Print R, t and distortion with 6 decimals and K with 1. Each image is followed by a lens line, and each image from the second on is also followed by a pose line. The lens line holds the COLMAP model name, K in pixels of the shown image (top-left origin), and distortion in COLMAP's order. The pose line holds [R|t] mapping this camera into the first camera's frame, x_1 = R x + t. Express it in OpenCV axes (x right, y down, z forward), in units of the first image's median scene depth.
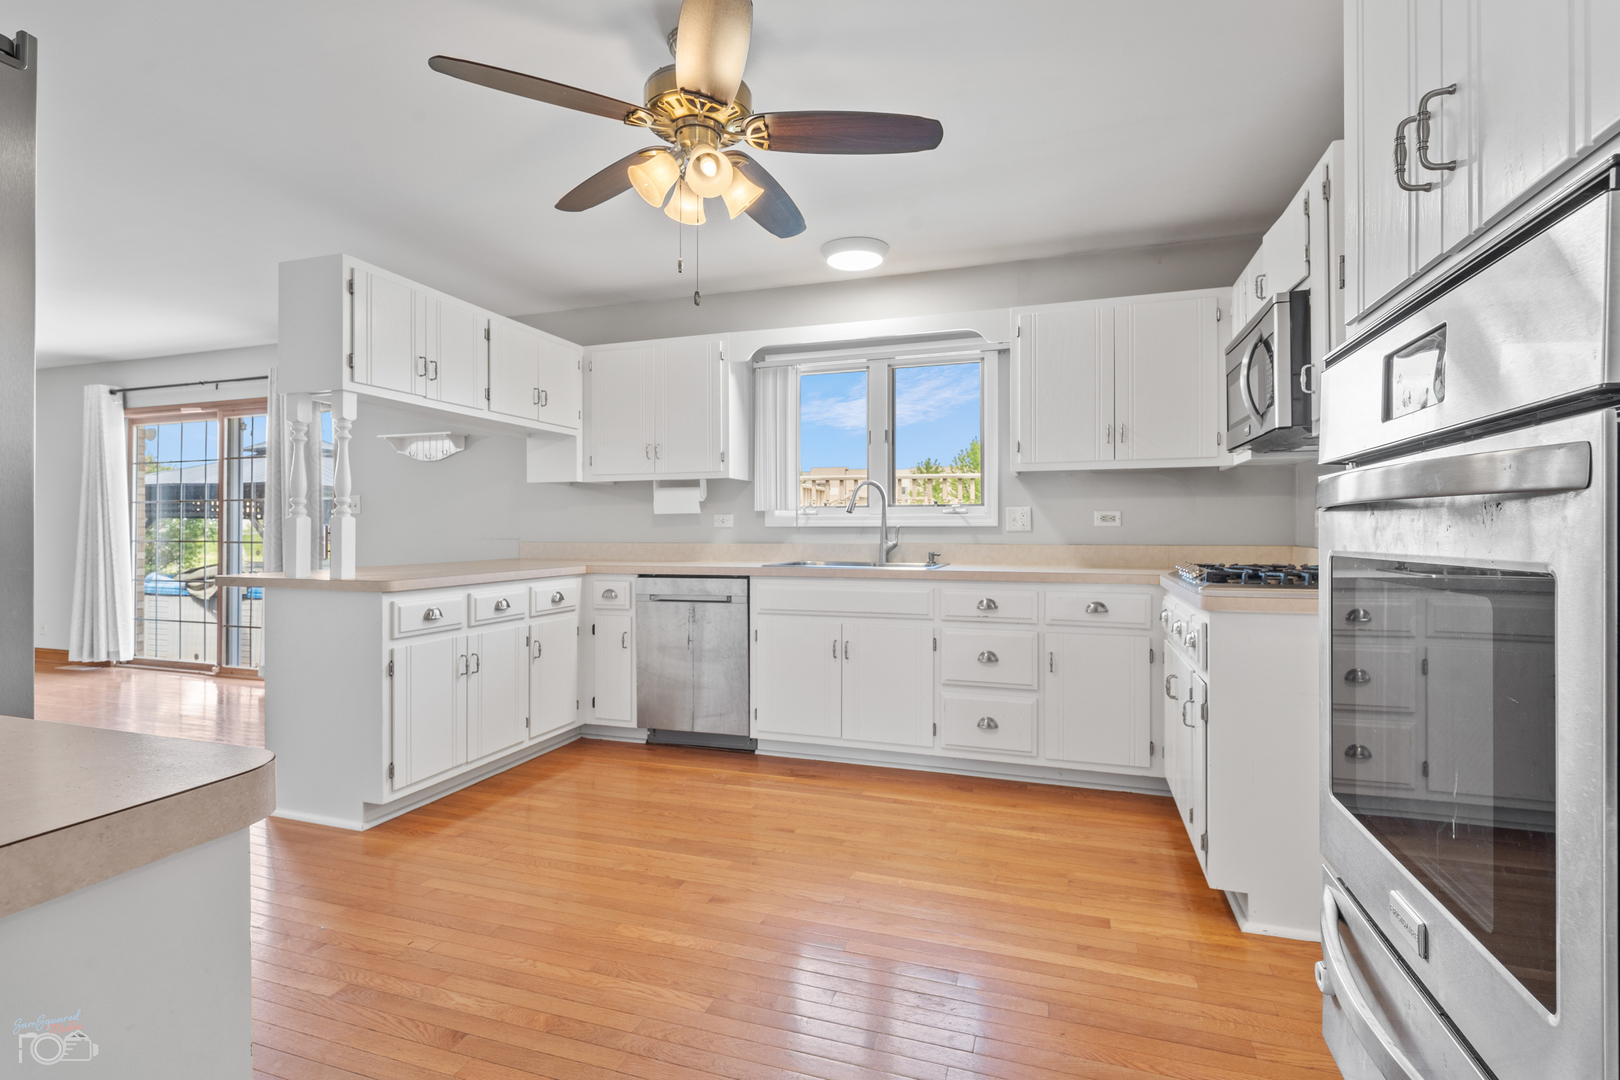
lens RADIAL K [[762.2, 0, 808.1], [0, 762.2, 529.8], [0, 0, 1]] dist [-0.002652, -0.000504]
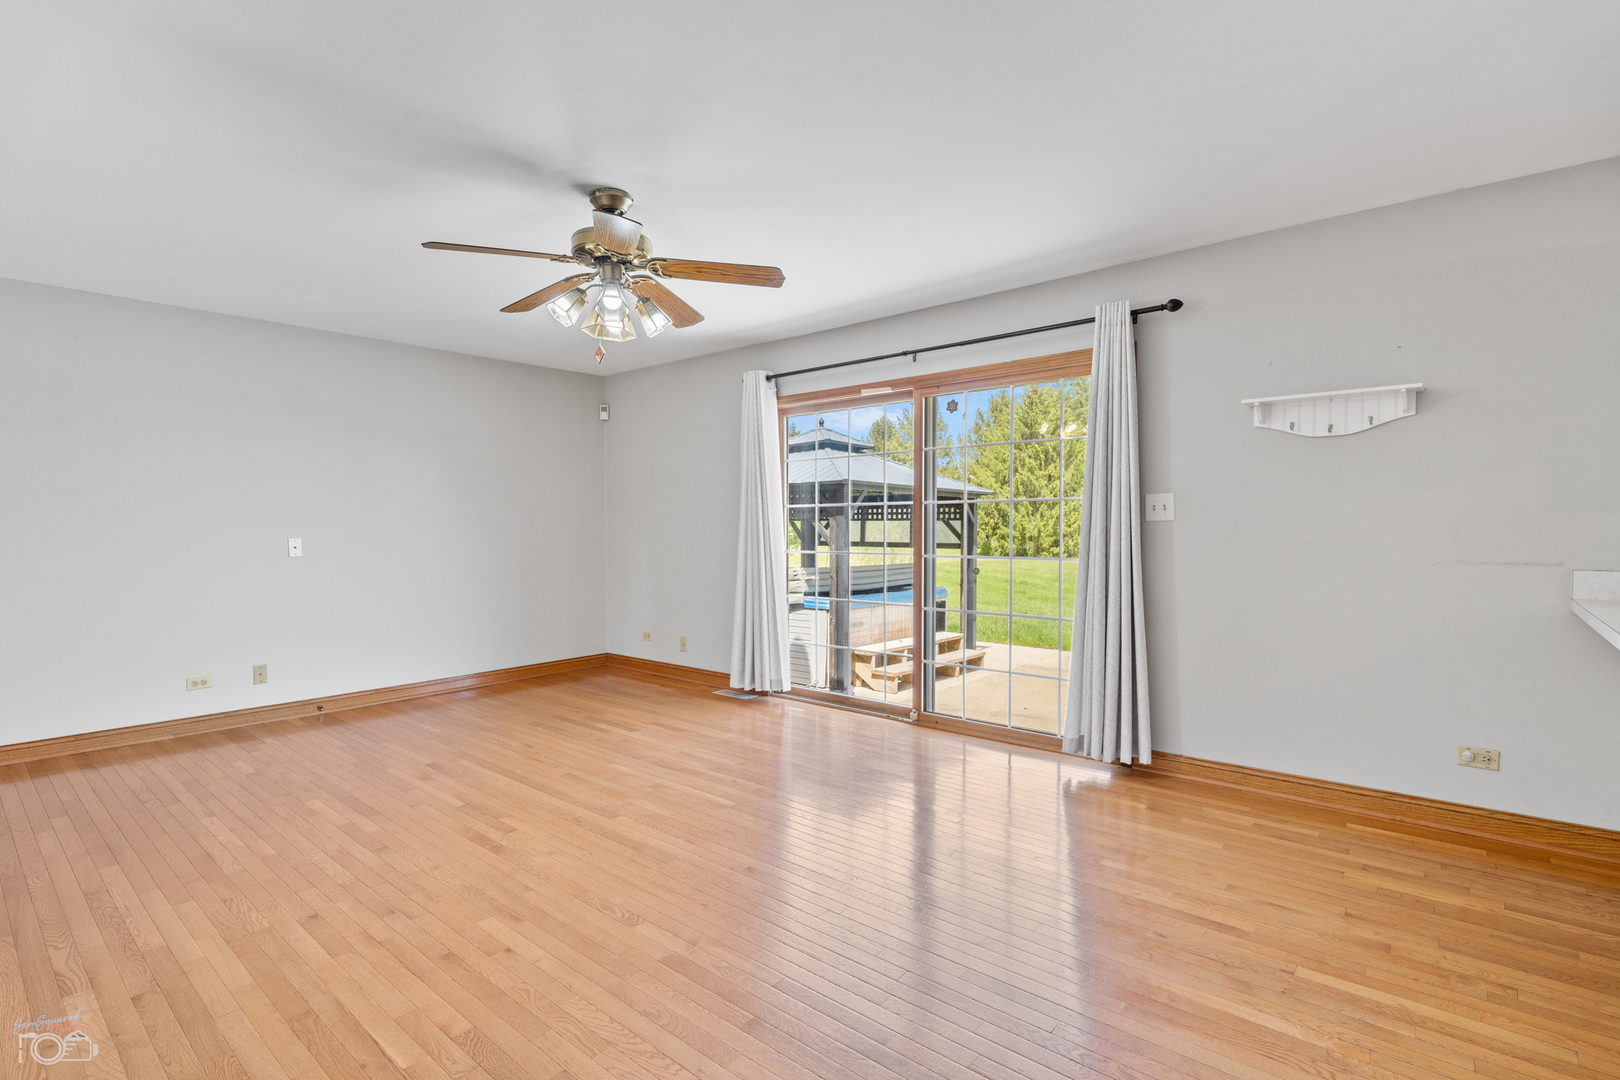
lens RADIAL K [[762.2, 0, 811.3], [0, 762.2, 544.9], [0, 0, 1]] dist [-0.002652, -0.000504]
pose [[0.931496, 0.009296, -0.363634, -0.565388], [-0.002281, 0.999803, 0.019714, -0.009566], [0.363745, -0.017534, 0.931333, 0.213441]]
